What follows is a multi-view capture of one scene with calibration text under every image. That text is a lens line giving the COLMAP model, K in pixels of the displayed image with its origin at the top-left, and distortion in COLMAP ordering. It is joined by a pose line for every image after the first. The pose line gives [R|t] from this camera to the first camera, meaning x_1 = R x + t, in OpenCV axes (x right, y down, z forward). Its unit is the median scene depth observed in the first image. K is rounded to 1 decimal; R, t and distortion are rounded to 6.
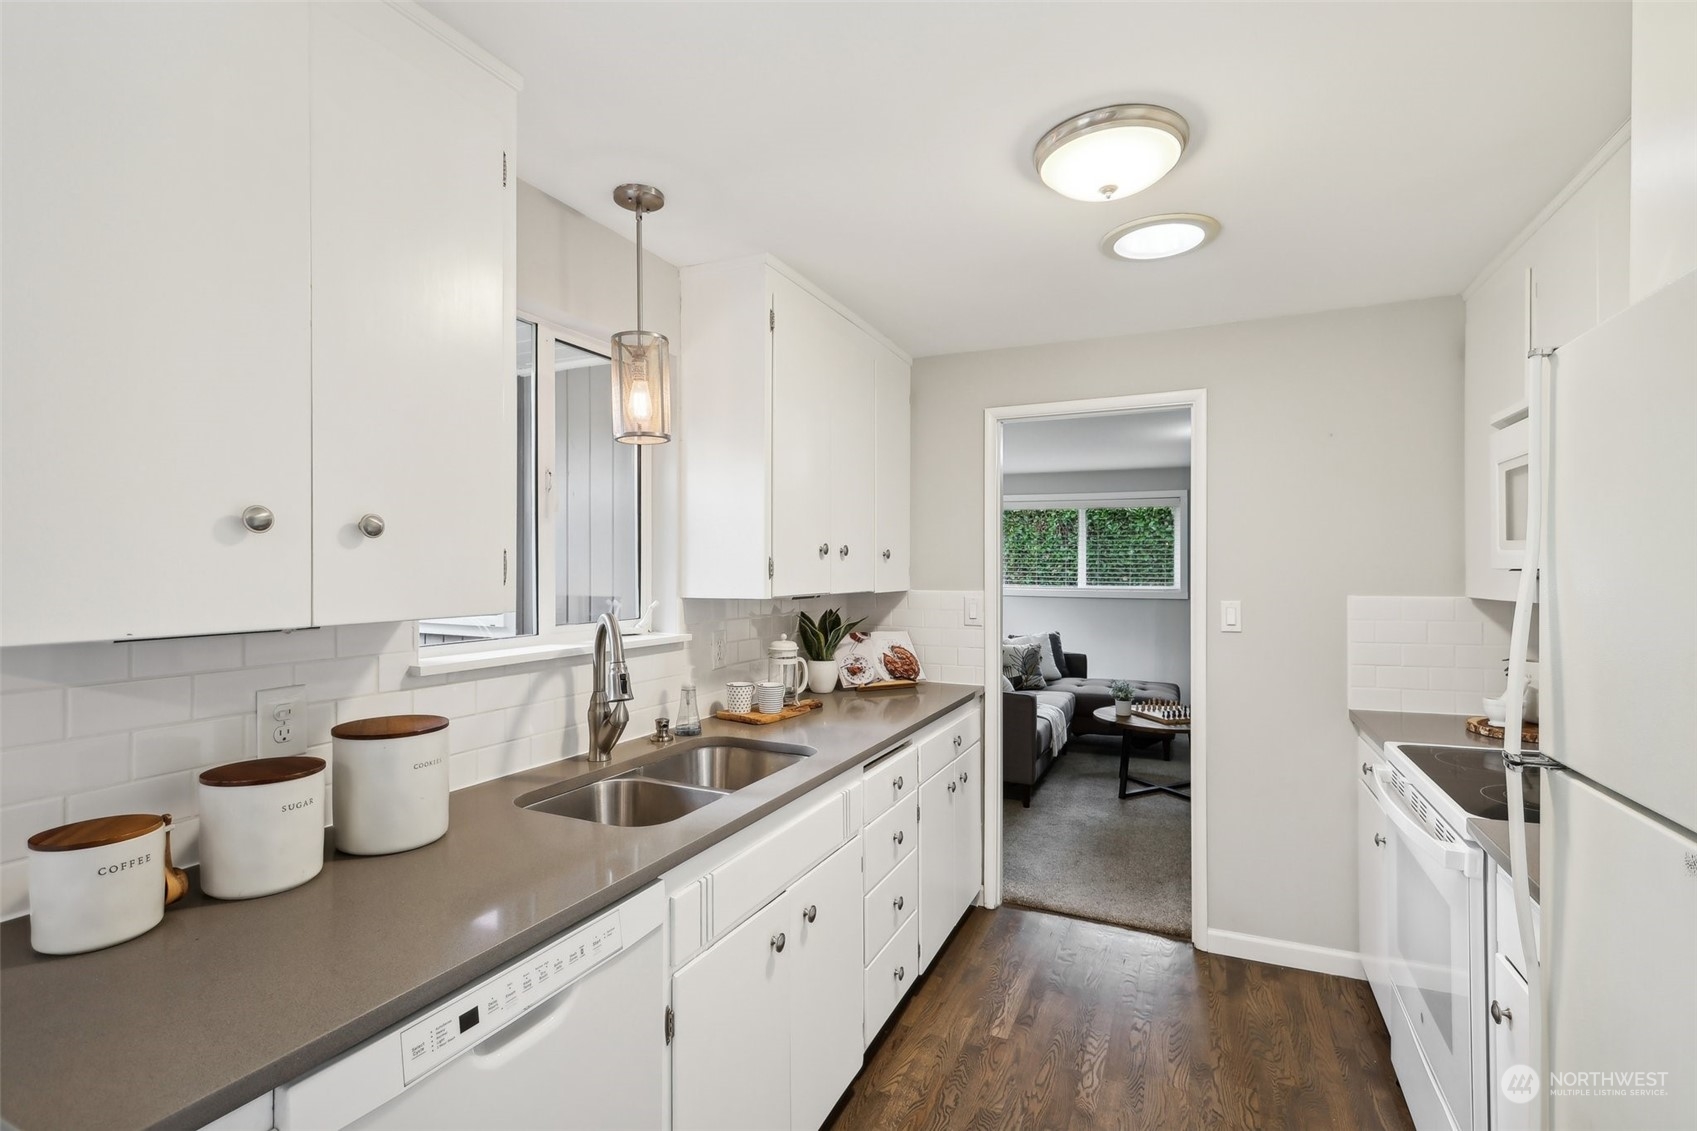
lens RADIAL K [[785.9, 0, 854.6], [0, 785.9, 568.0], [0, 0, 1]] dist [-0.001699, -0.000567]
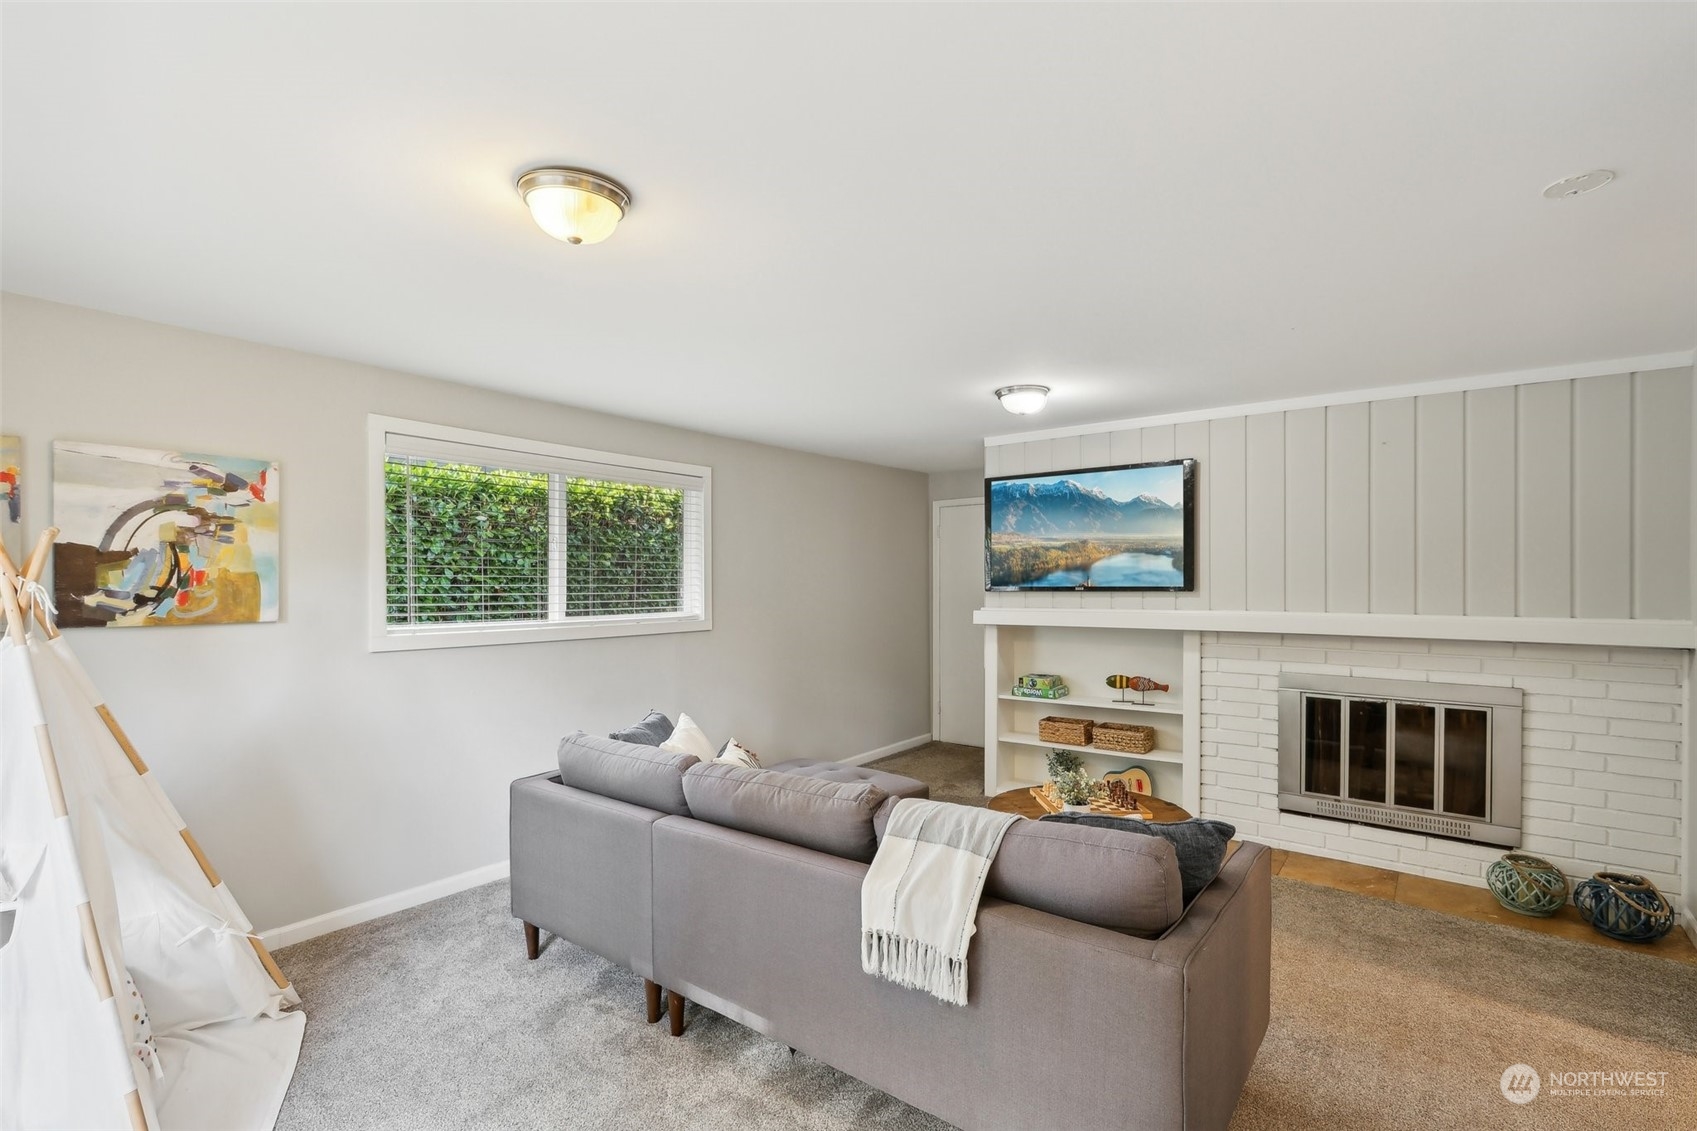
lens RADIAL K [[785.9, 0, 854.6], [0, 785.9, 568.0], [0, 0, 1]] dist [-0.001699, -0.000567]
pose [[0.214700, 0.012440, 0.976601, -0.207767], [0.008914, 0.999852, -0.014695, -0.001967], [-0.976639, 0.011860, 0.214557, 0.757312]]
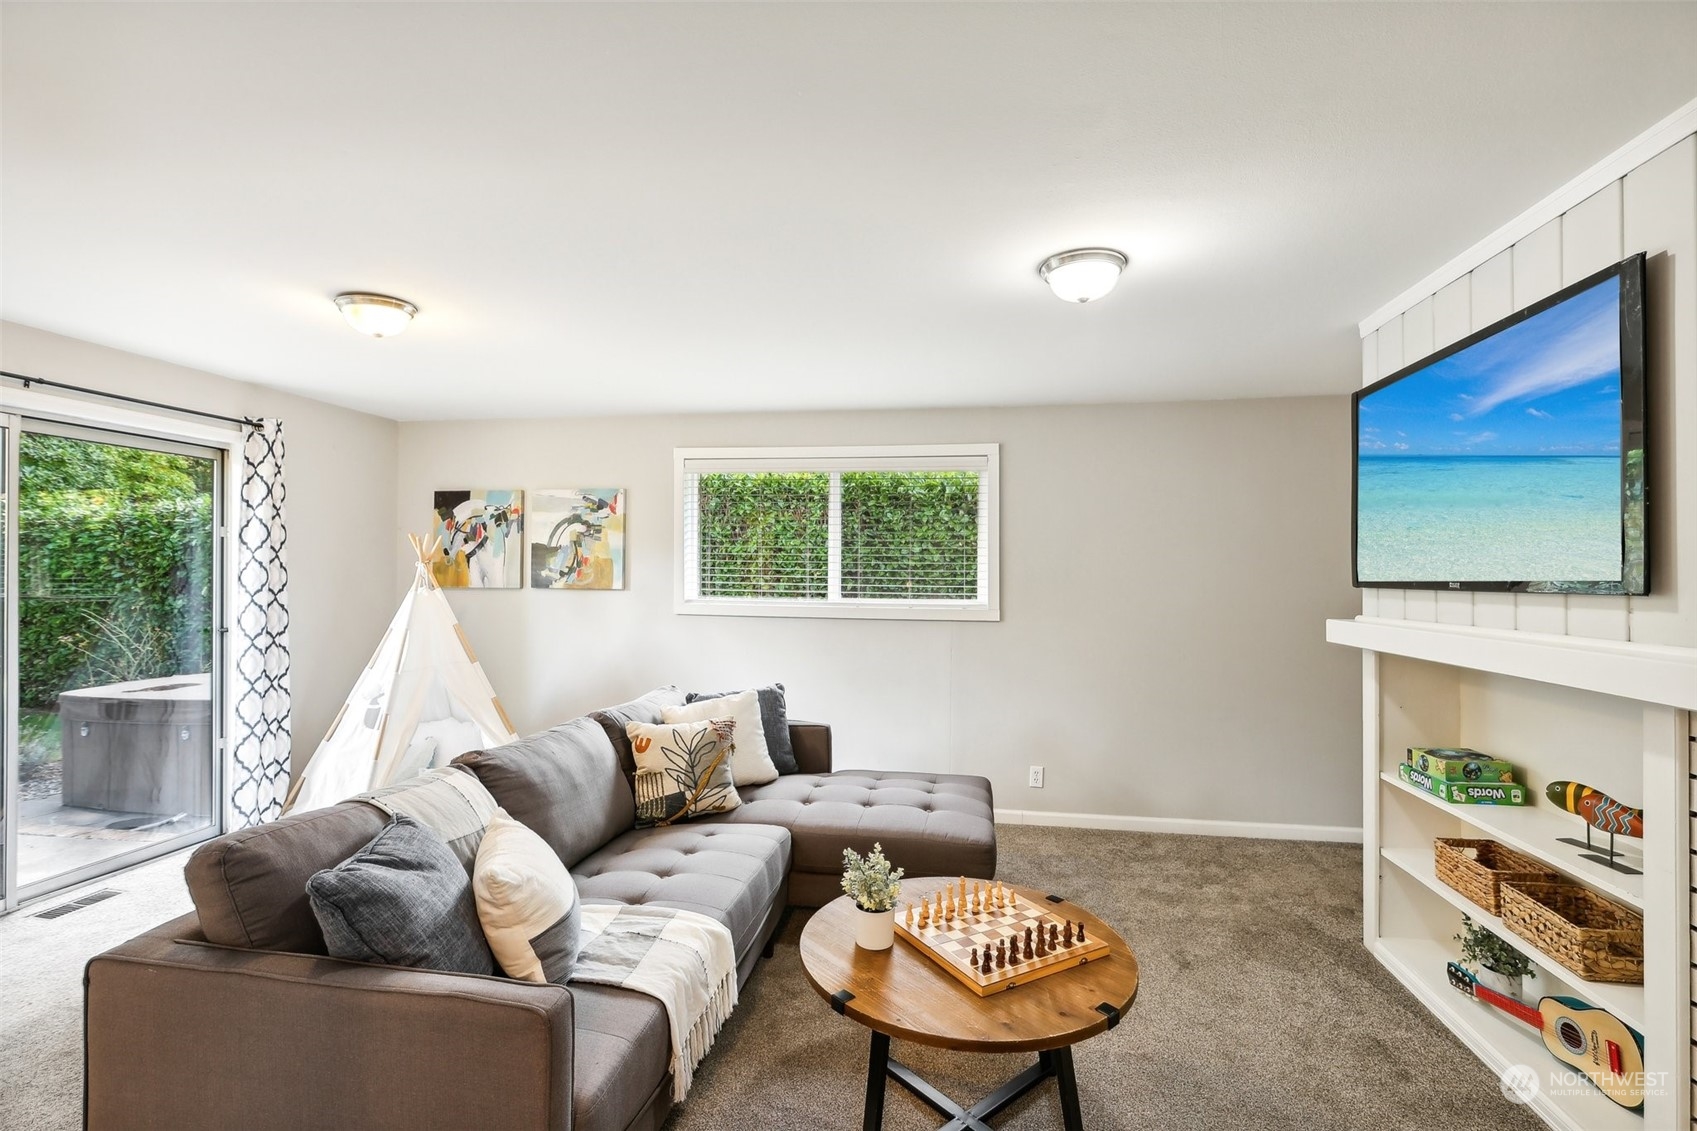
lens RADIAL K [[785.9, 0, 854.6], [0, 785.9, 568.0], [0, 0, 1]] dist [-0.001699, -0.000567]
pose [[0.969305, 0.005905, 0.245790, 0.170936], [-0.004146, 0.999962, -0.007673, 0.003977], [-0.245826, 0.006419, 0.969293, 0.448942]]
